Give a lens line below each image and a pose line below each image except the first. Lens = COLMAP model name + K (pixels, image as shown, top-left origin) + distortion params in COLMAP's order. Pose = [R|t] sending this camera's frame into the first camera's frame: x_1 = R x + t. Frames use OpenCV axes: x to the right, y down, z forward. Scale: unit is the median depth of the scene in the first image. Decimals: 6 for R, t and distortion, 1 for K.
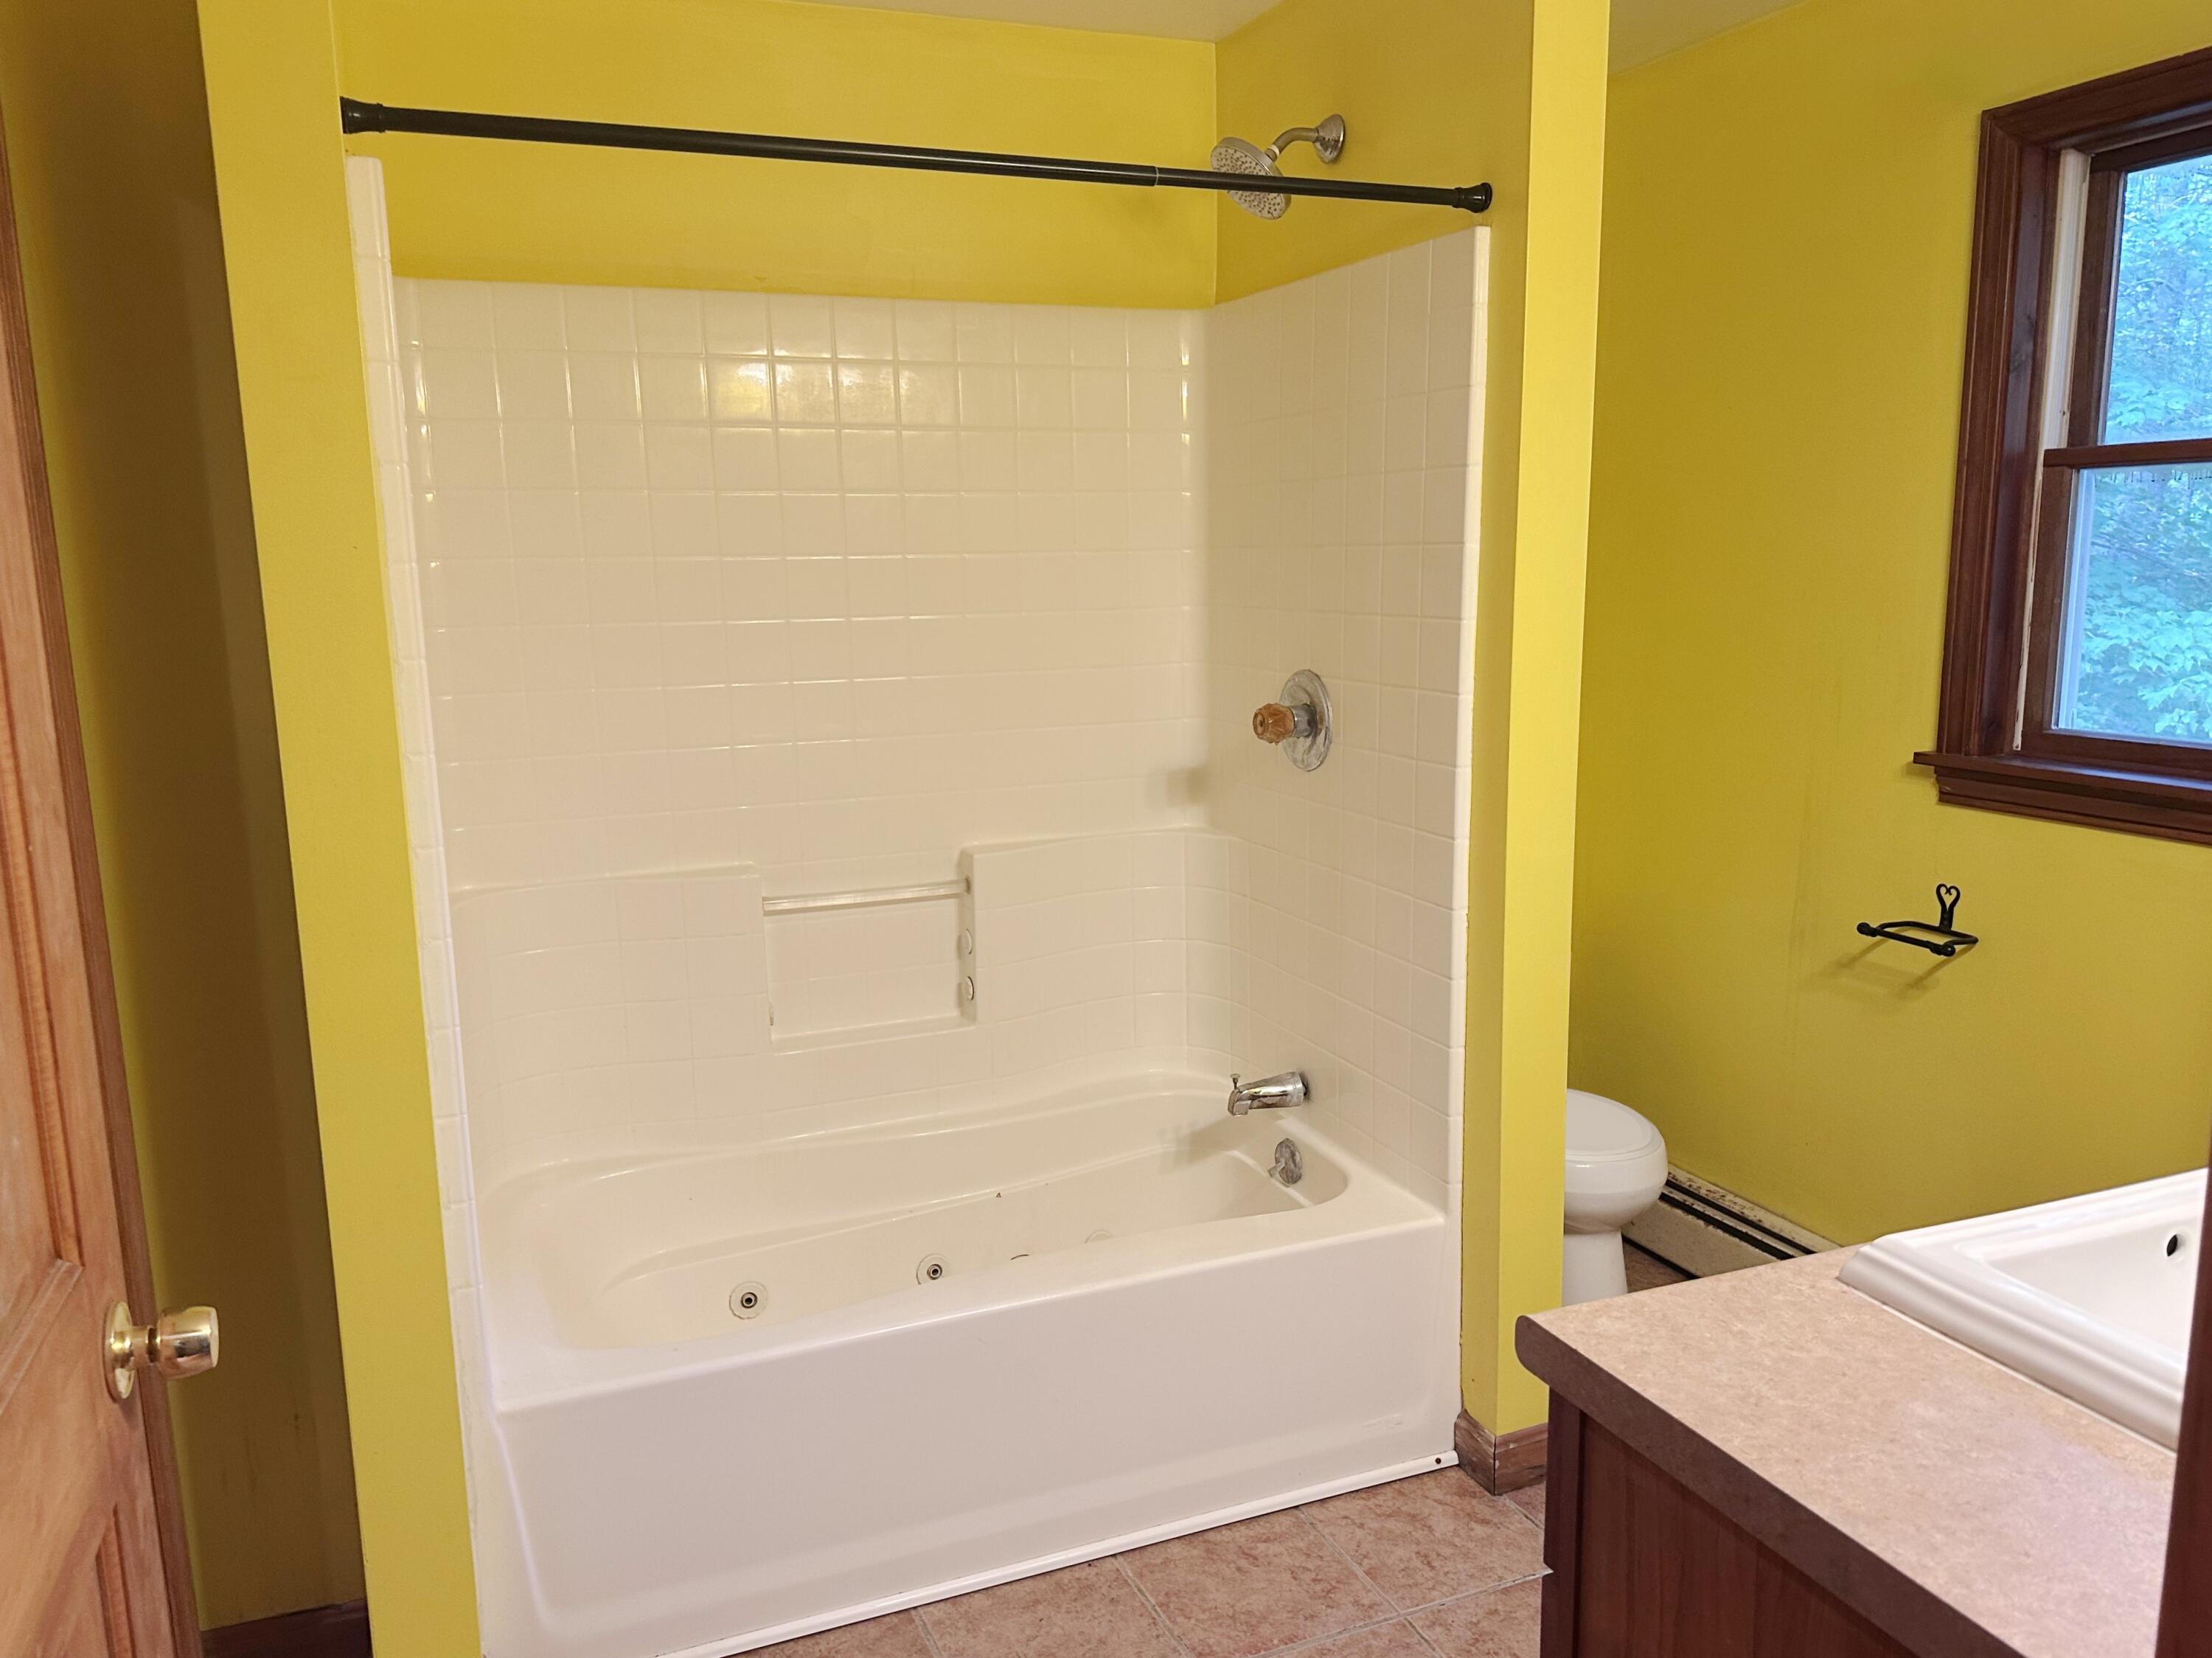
lens RADIAL K [[1564.8, 0, 1108.9], [0, 1564.8, 828.9], [0, 0, 1]] dist [0.070705, -0.079380]
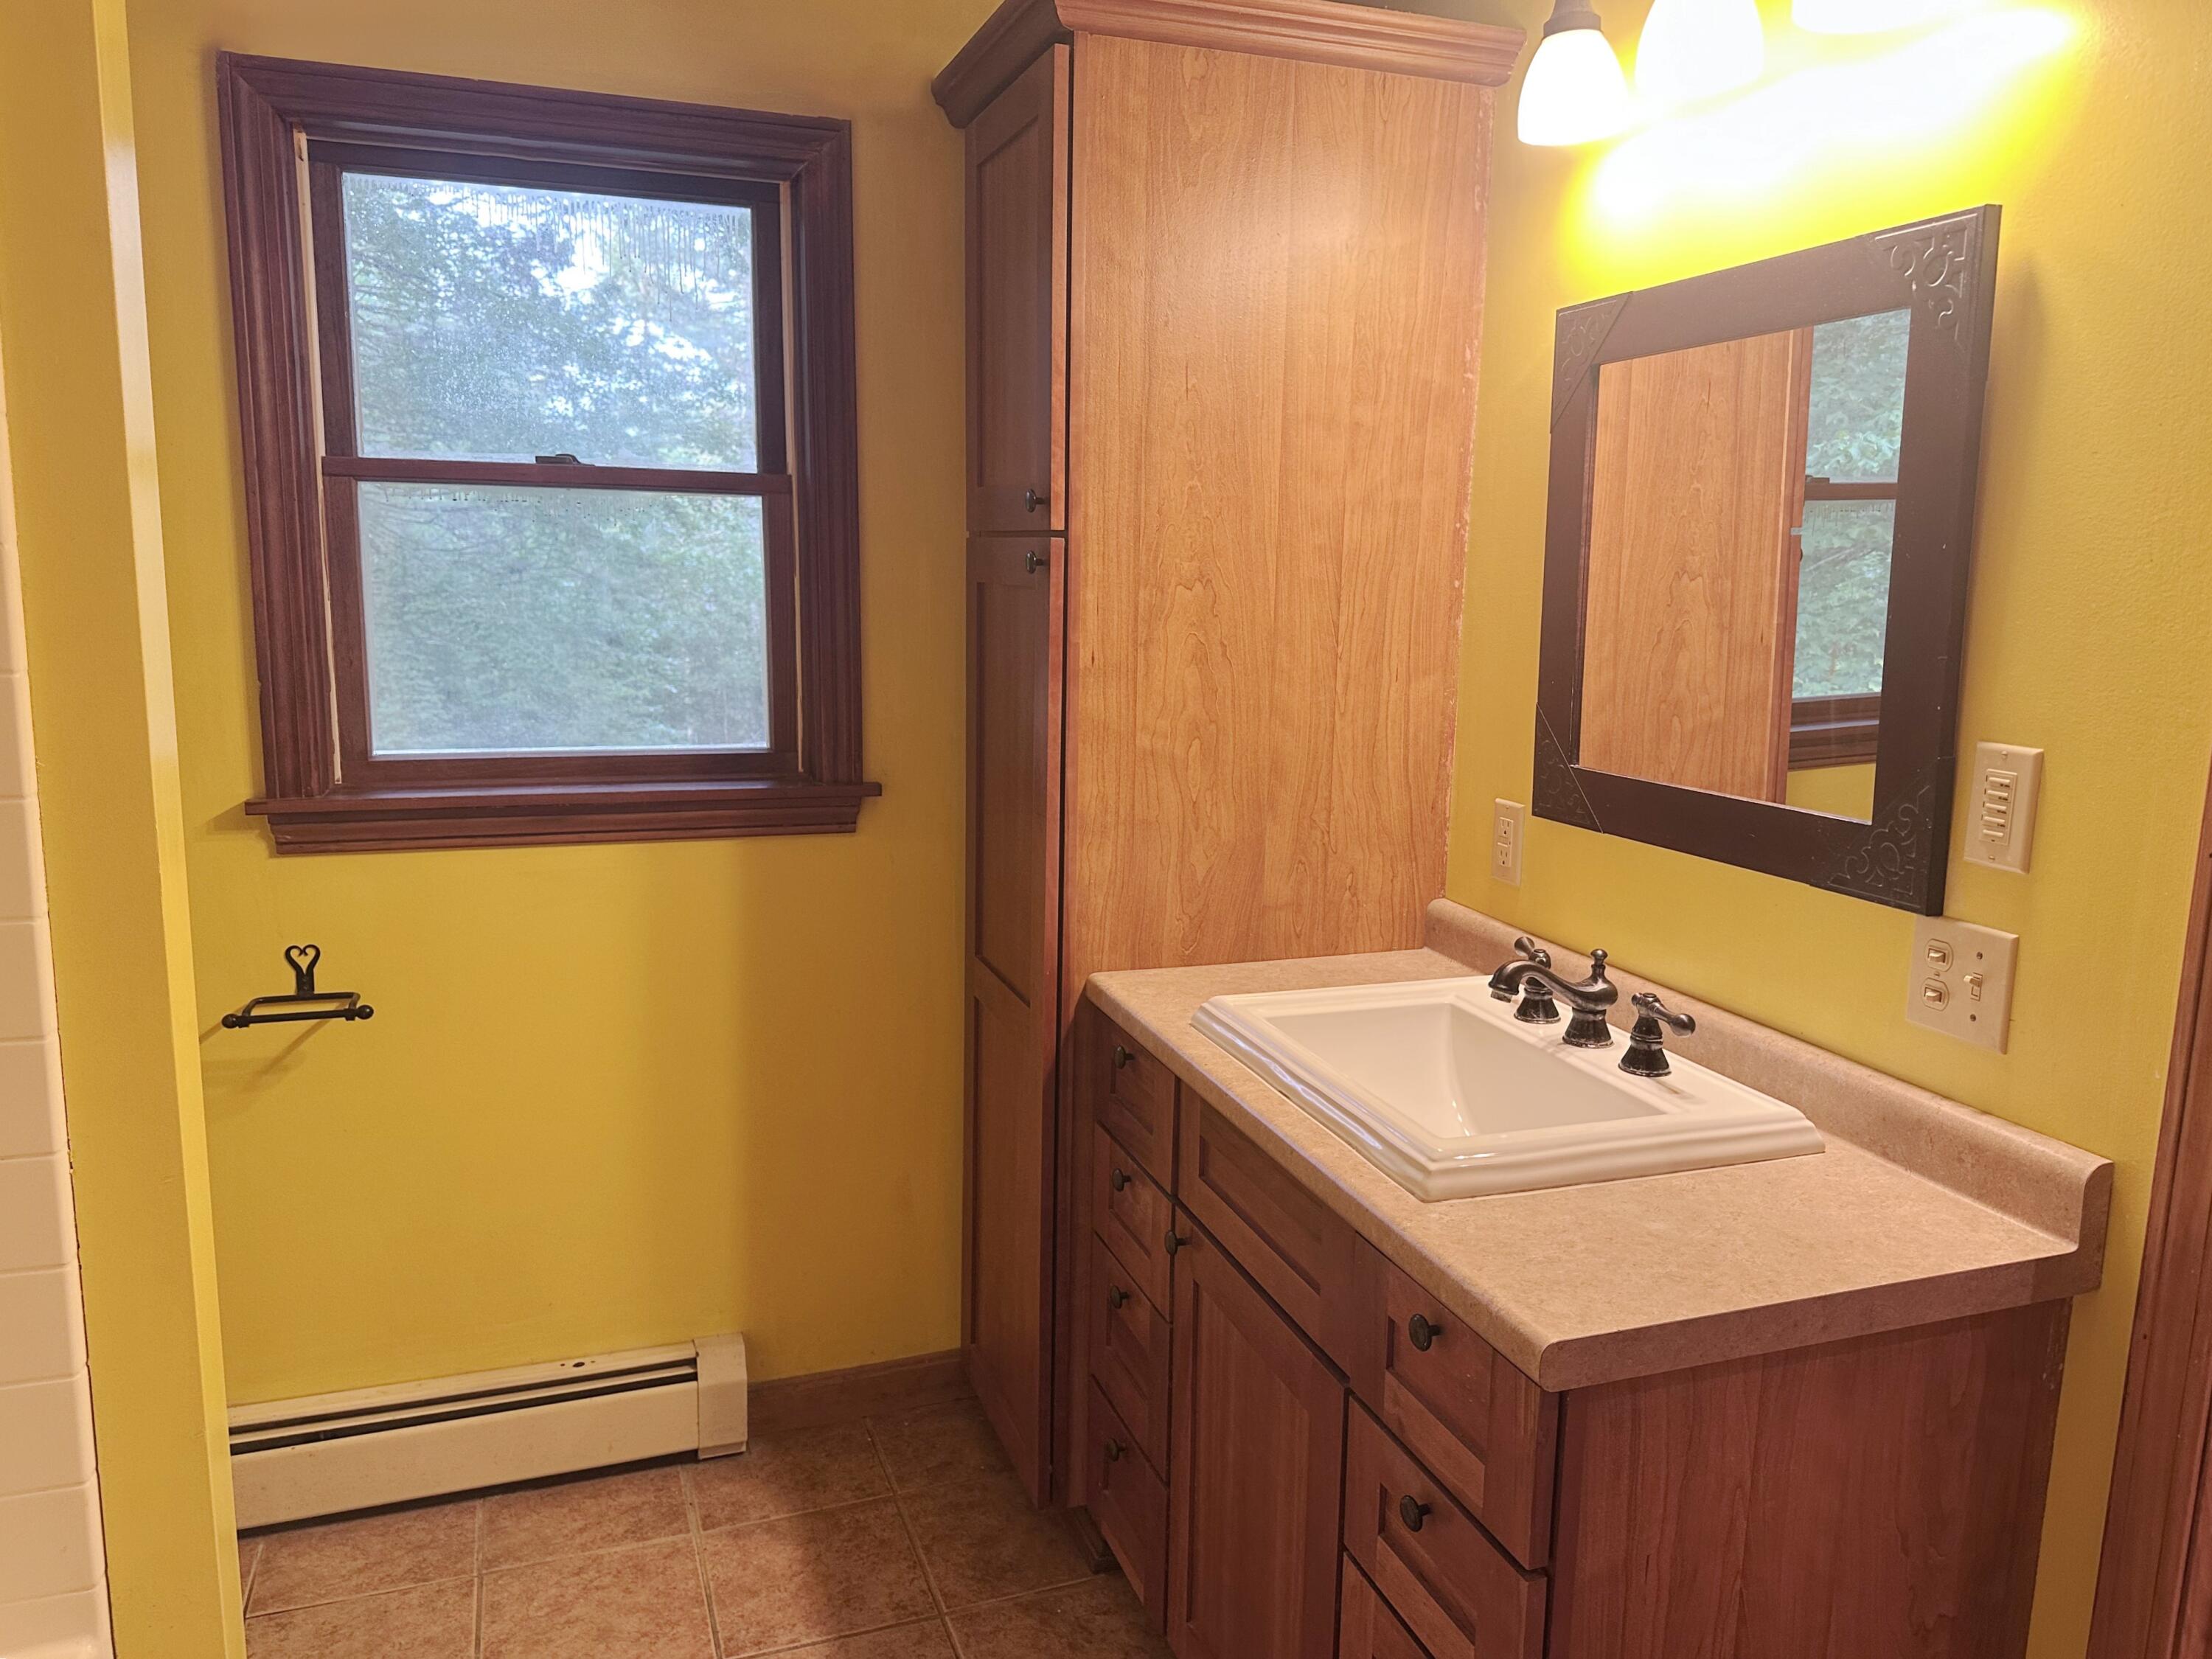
lens RADIAL K [[1565.0, 0, 1101.7], [0, 1565.0, 819.2], [0, 0, 1]] dist [0.070705, -0.079380]
pose [[0.059127, -0.141549, 0.988164, -0.297748], [0.144609, 0.980669, 0.131823, -0.083604], [-0.987721, 0.135103, 0.078453, 0.479442]]
